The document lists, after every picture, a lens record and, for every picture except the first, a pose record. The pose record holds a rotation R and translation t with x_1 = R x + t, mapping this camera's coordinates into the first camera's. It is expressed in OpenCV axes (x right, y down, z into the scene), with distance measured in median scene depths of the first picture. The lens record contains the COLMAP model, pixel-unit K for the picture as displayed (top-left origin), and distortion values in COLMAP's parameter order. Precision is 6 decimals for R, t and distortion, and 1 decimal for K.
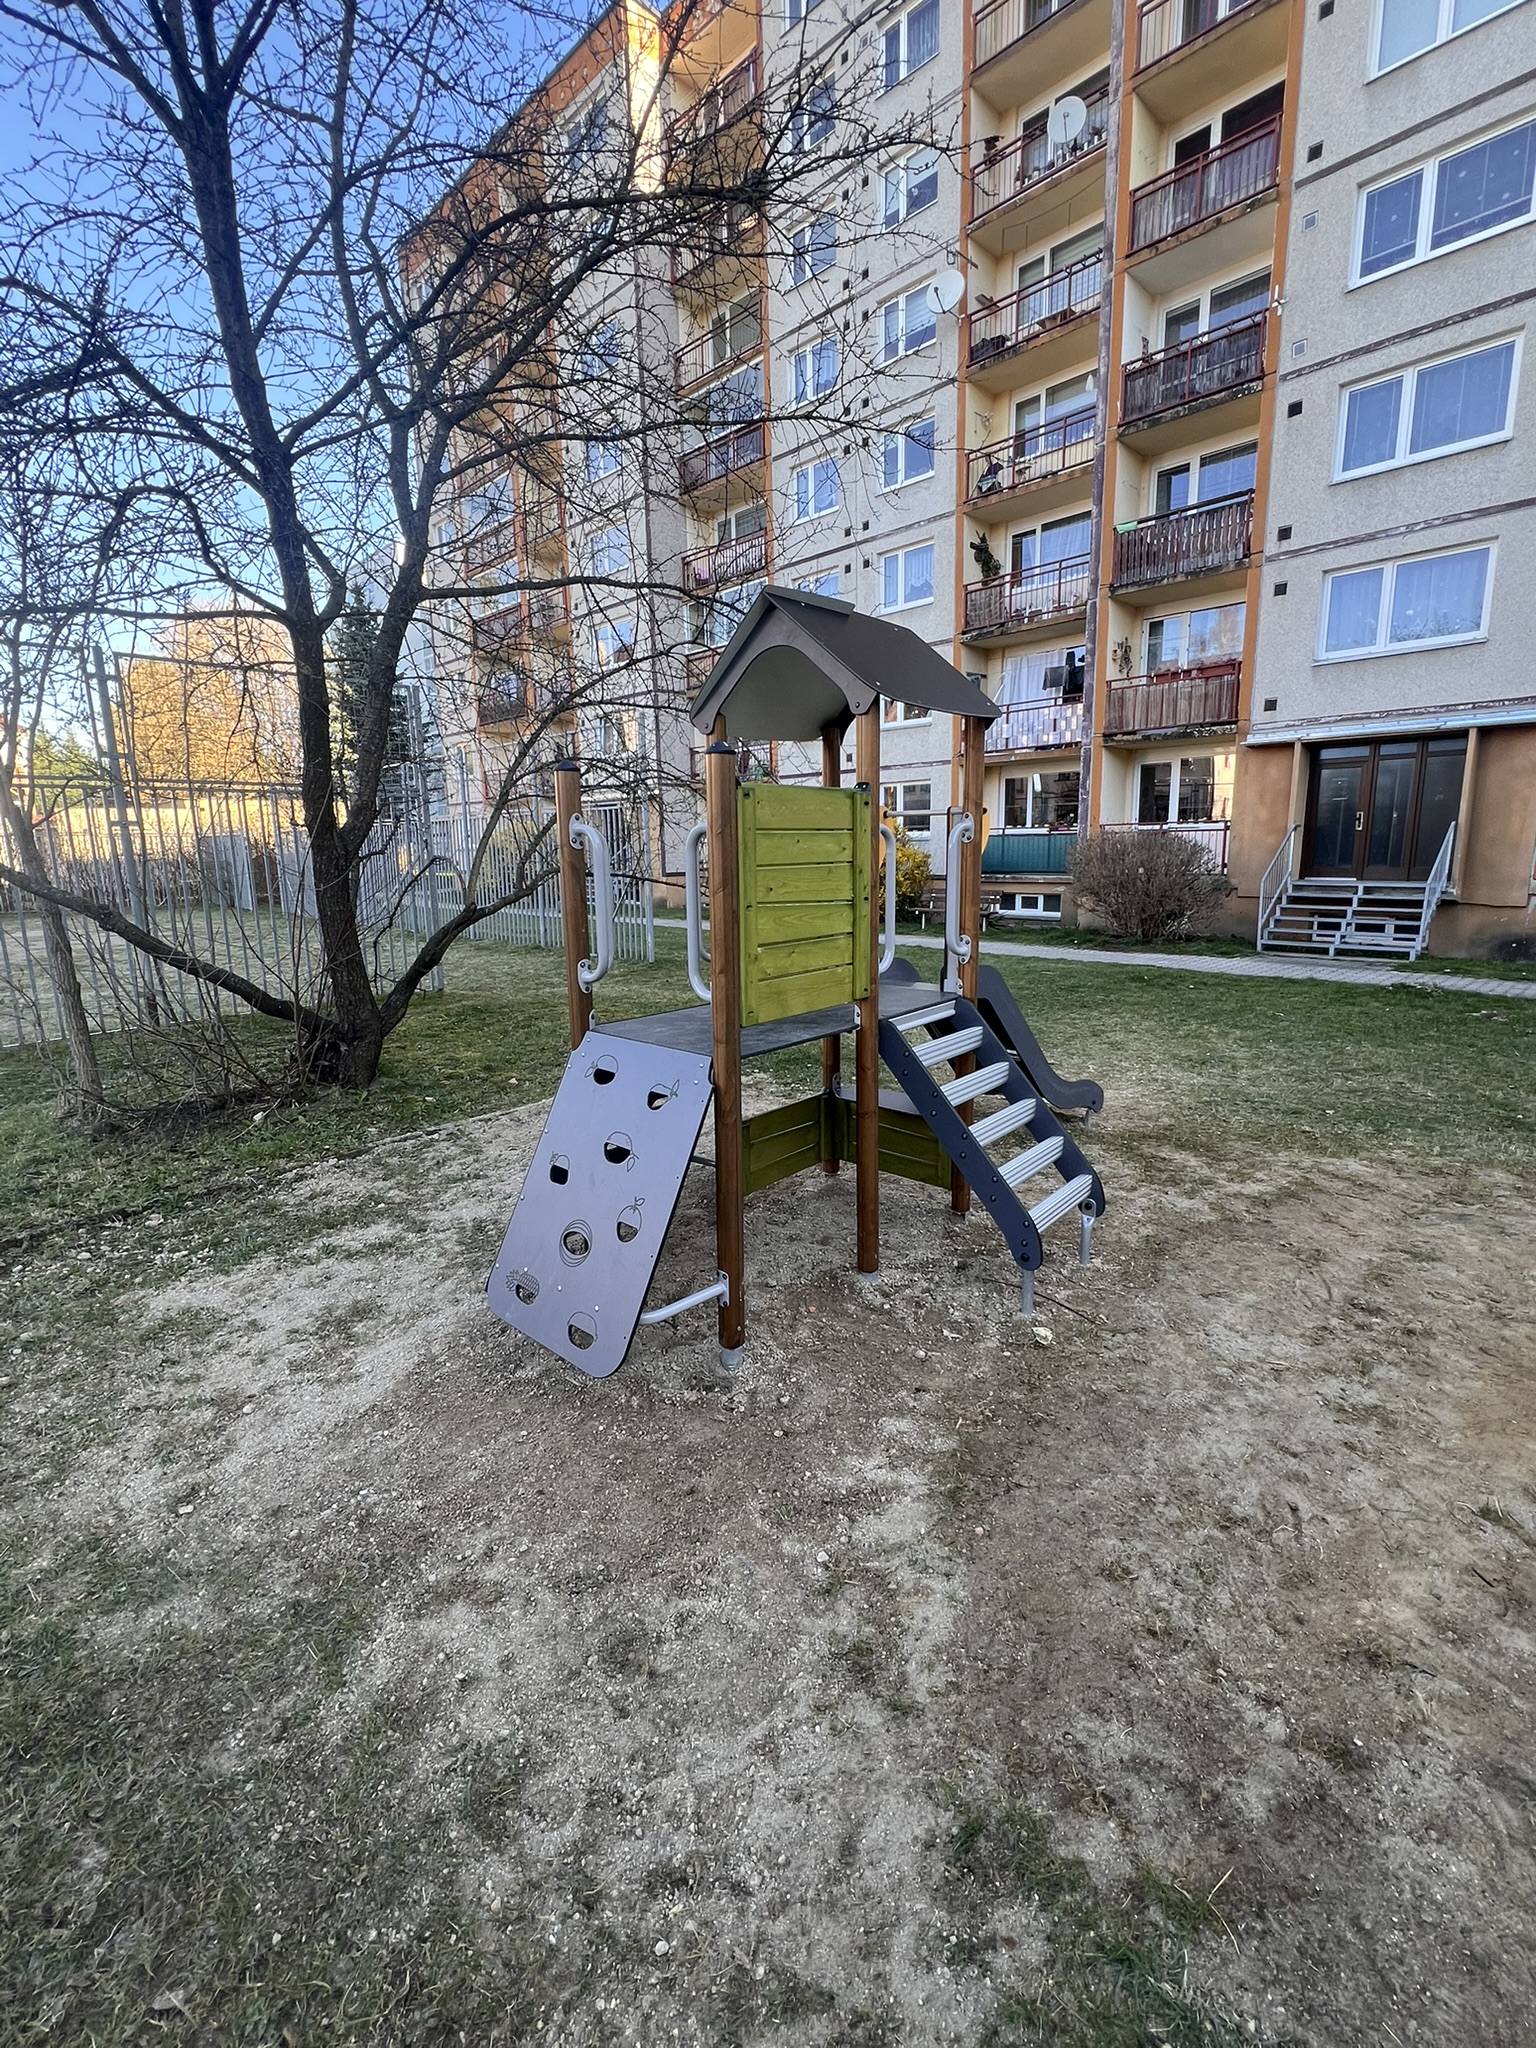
lens RADIAL K [[888.9, 0, 768.0], [0, 888.9, 1024.0], [0, 0, 1]] dist [0.000602, 0.000183]
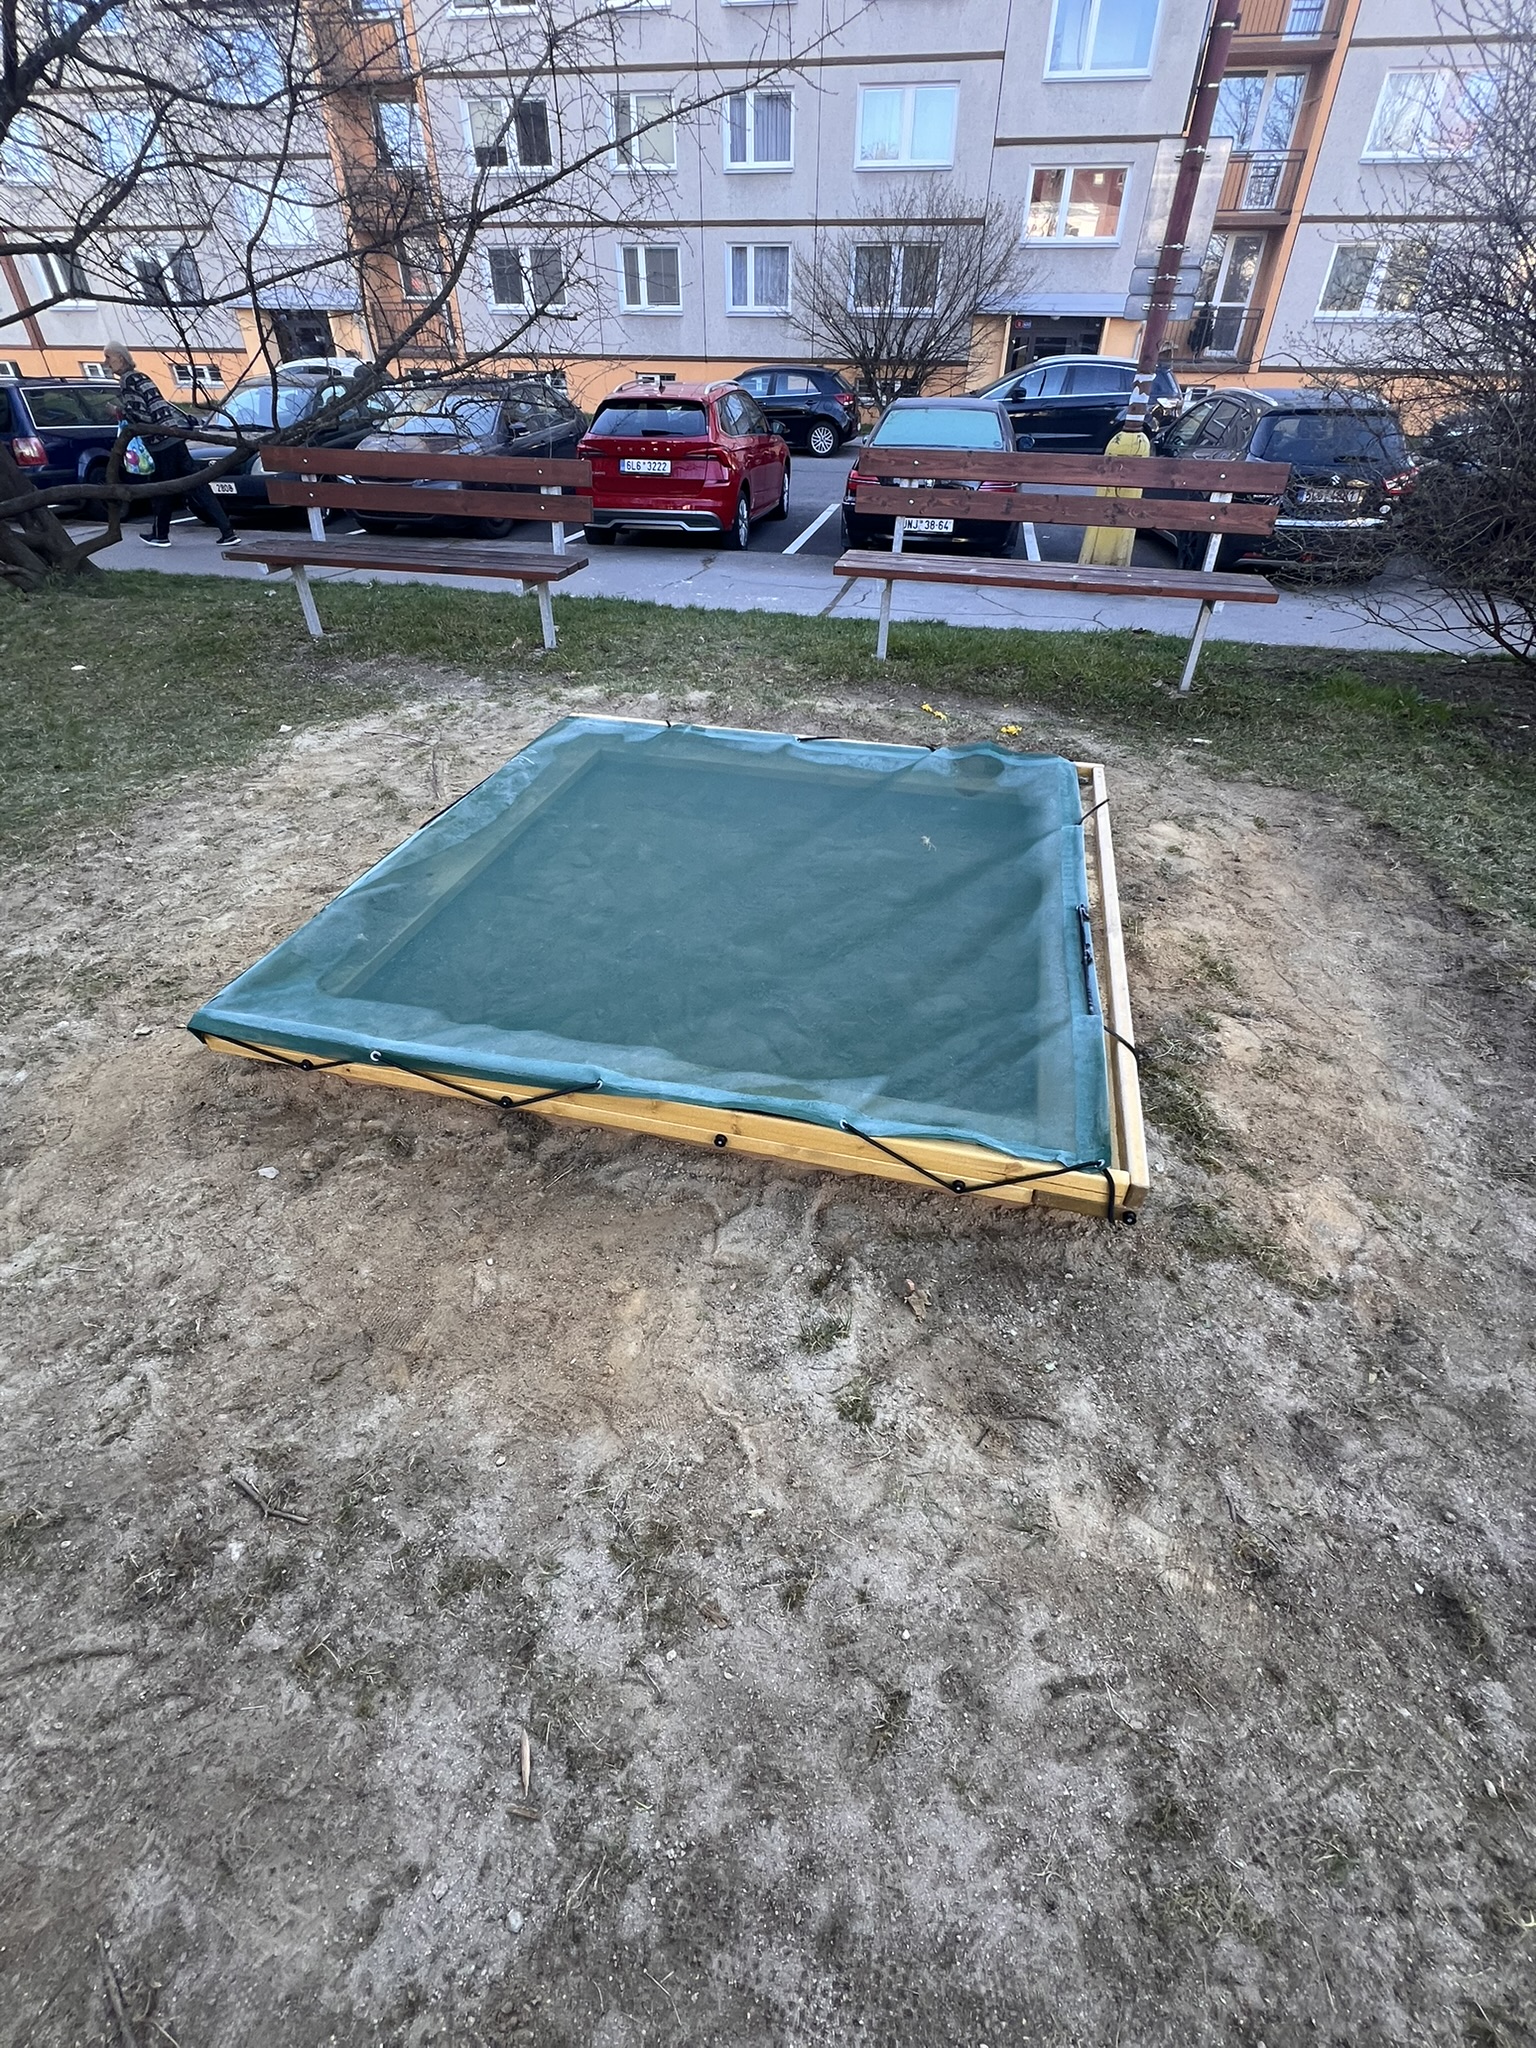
lens RADIAL K [[888.9, 0, 768.0], [0, 888.9, 1024.0], [0, 0, 1]] dist [0.000602, 0.000183]
pose [[-0.541409, -0.504285, 0.672736, 0.324309], [0.172935, 0.716248, 0.676078, -0.099890], [-0.822782, 0.482374, -0.300574, 0.688152]]
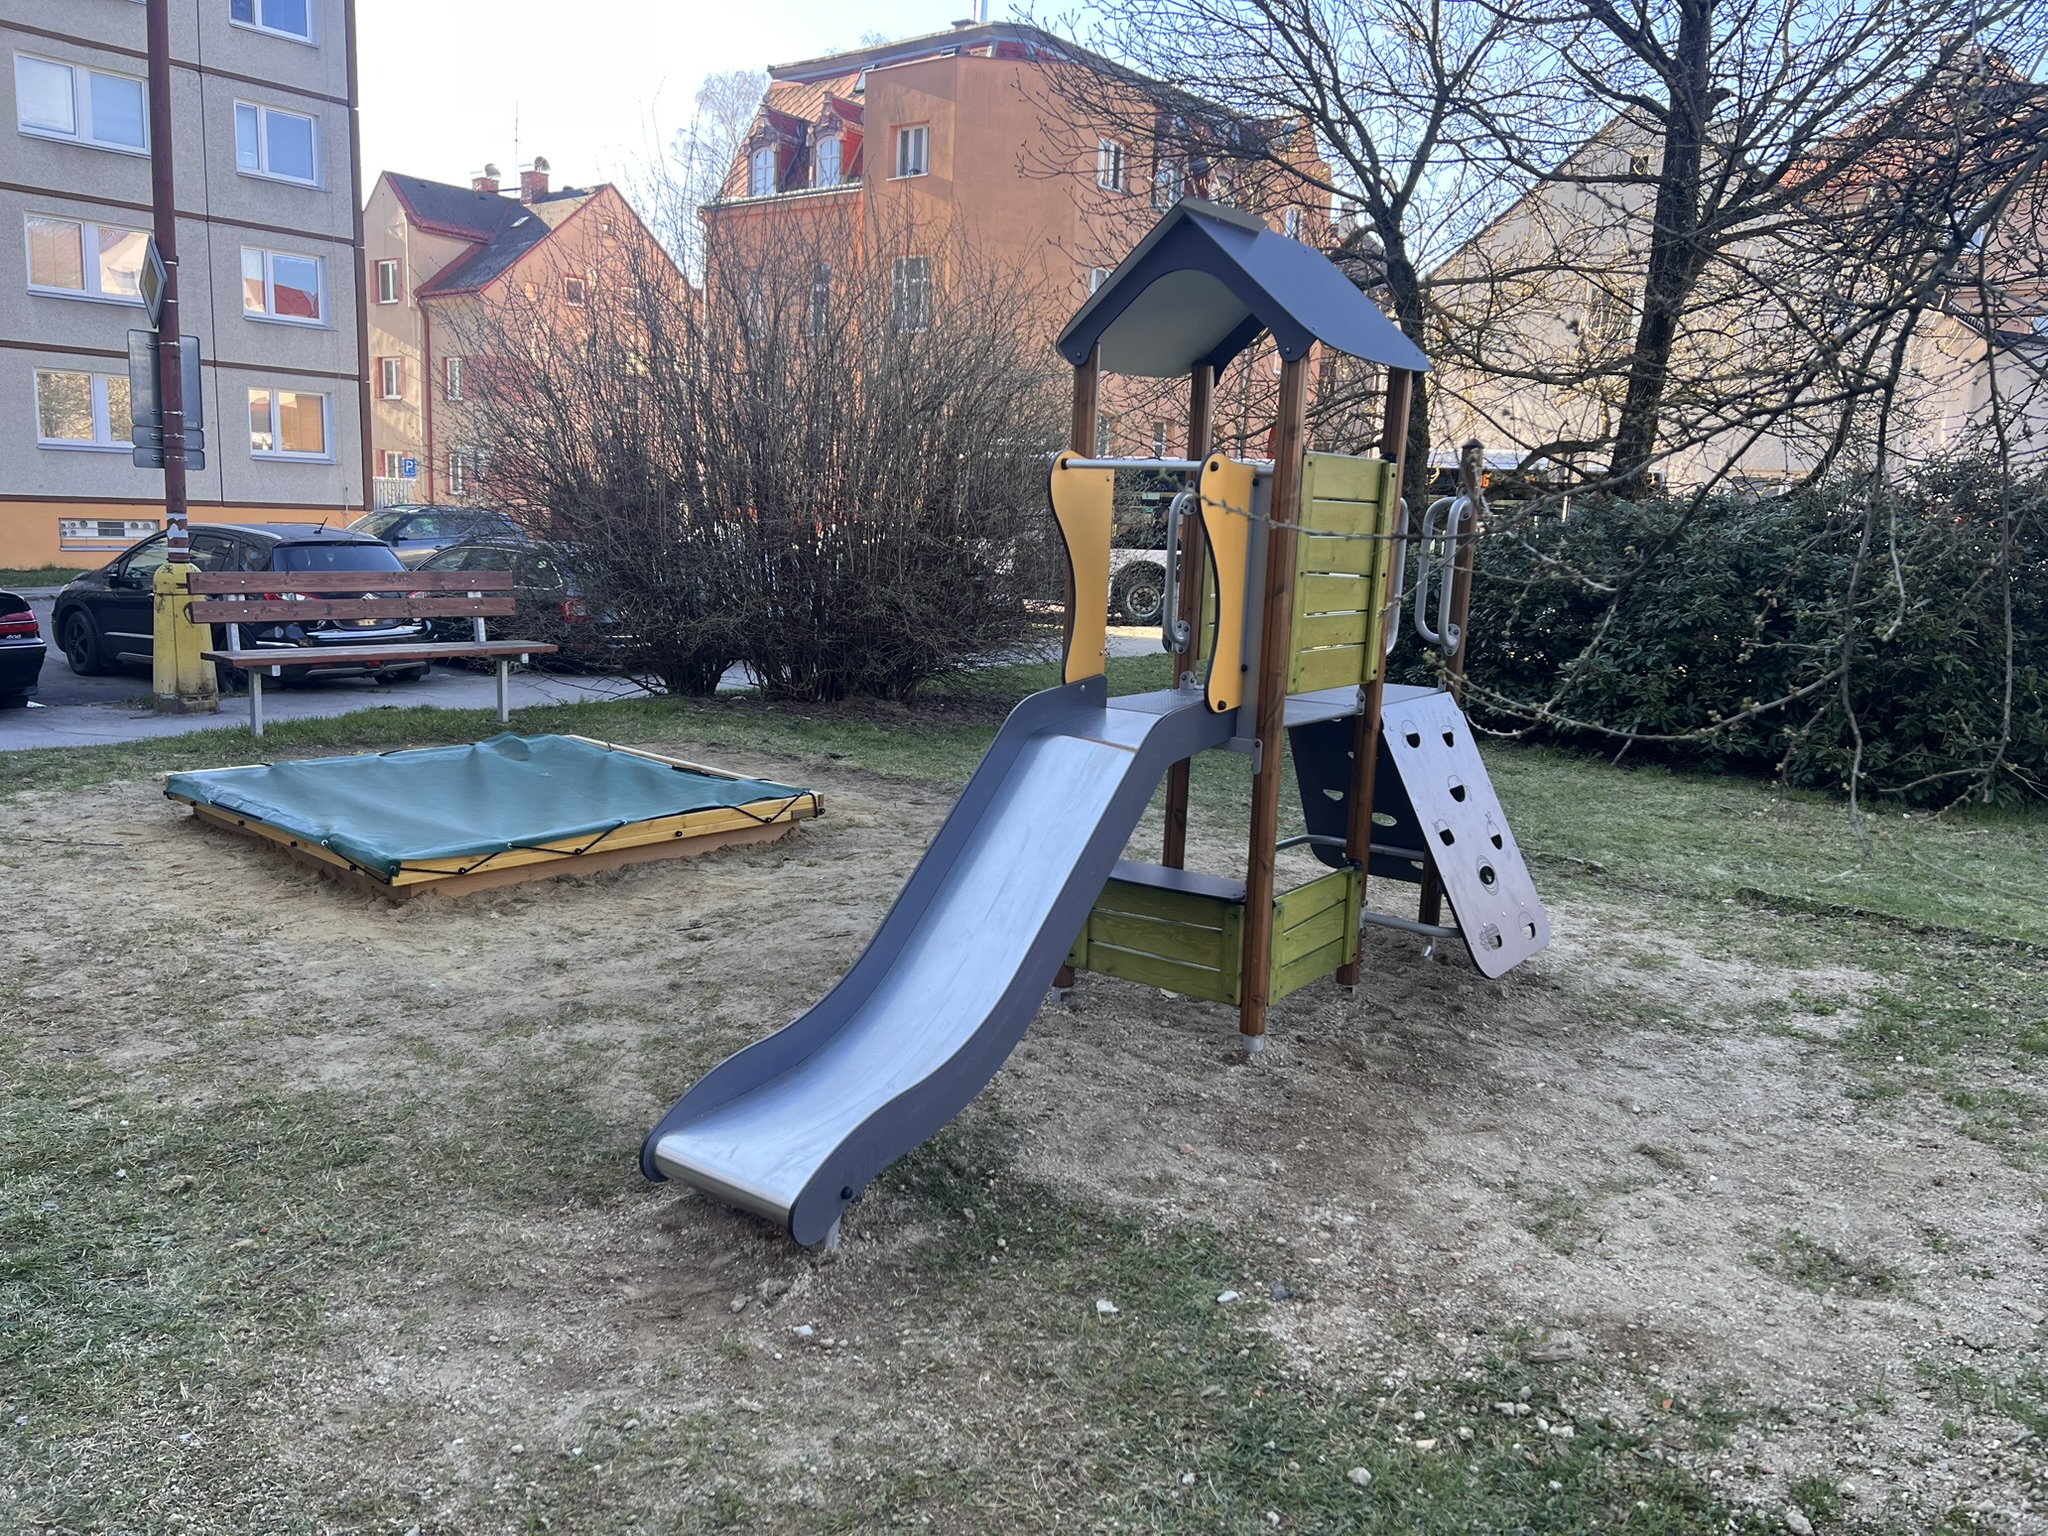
lens RADIAL K [[1552.1, 0, 1024.0], [0, 1552.1, 768.0], [0, 0, 1]] dist [0.003639, 0.000114]
pose [[-0.995162, -0.007315, -0.097978, 0.425490], [-0.042838, 0.929750, 0.365691, -0.498693], [0.088420, 0.368119, -0.925565, 2.394550]]
